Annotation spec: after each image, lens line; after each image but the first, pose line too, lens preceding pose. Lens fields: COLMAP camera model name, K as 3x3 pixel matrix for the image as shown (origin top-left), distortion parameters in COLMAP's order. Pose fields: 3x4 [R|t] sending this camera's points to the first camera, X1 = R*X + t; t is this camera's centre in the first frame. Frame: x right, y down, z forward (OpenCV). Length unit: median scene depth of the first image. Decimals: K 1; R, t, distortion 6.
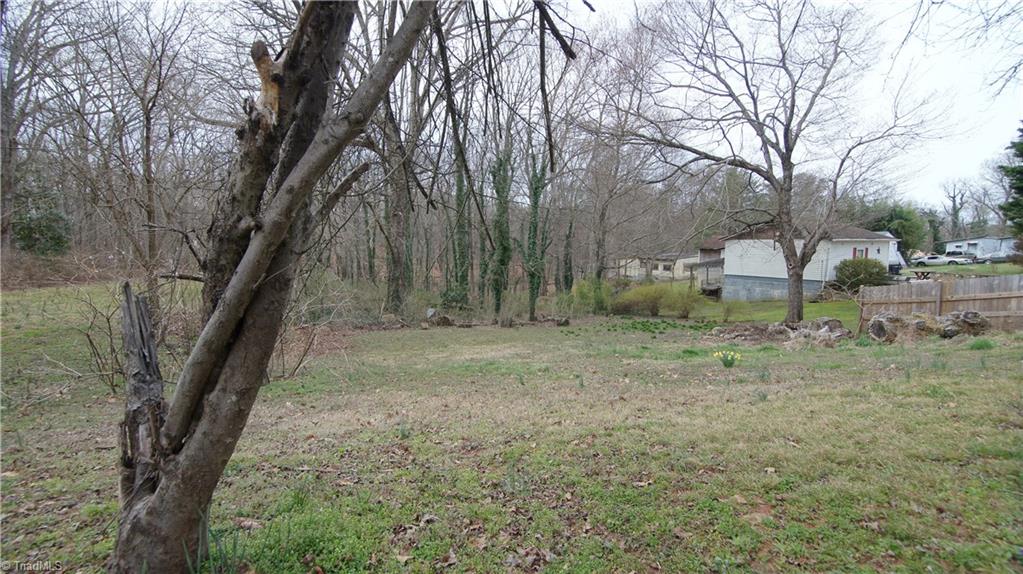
lens RADIAL K [[456.2, 0, 512.1], [0, 456.2, 289.9], [0, 0, 1]] dist [-0.032374, 0.002949]
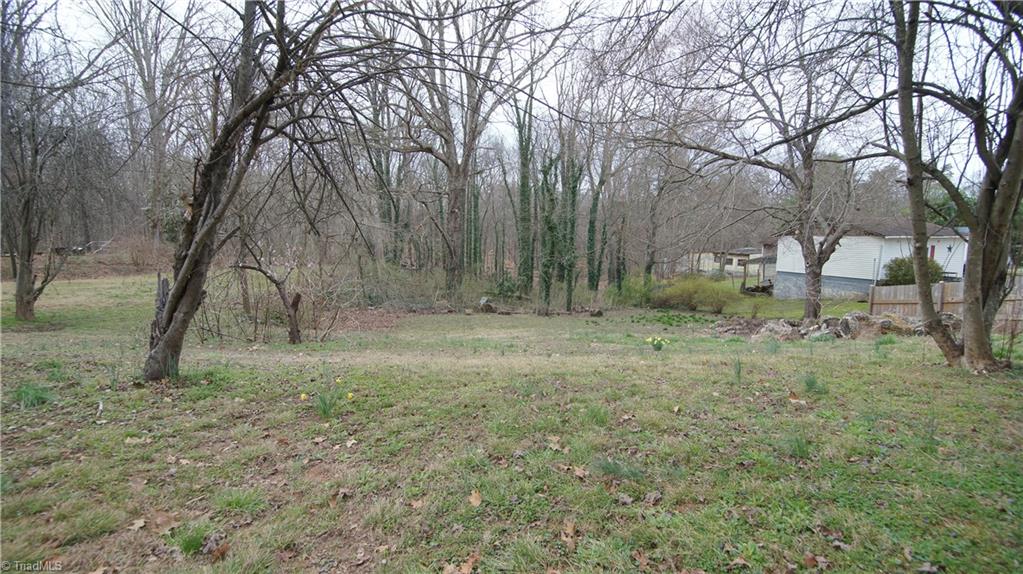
lens RADIAL K [[456.2, 0, 510.8], [0, 456.2, 285.9], [0, 0, 1]] dist [-0.032374, 0.002949]
pose [[0.981159, 0.024959, -0.191584, 0.121355], [-0.022954, 0.999656, 0.012674, -0.001480], [0.191834, -0.008037, 0.981394, -0.085512]]
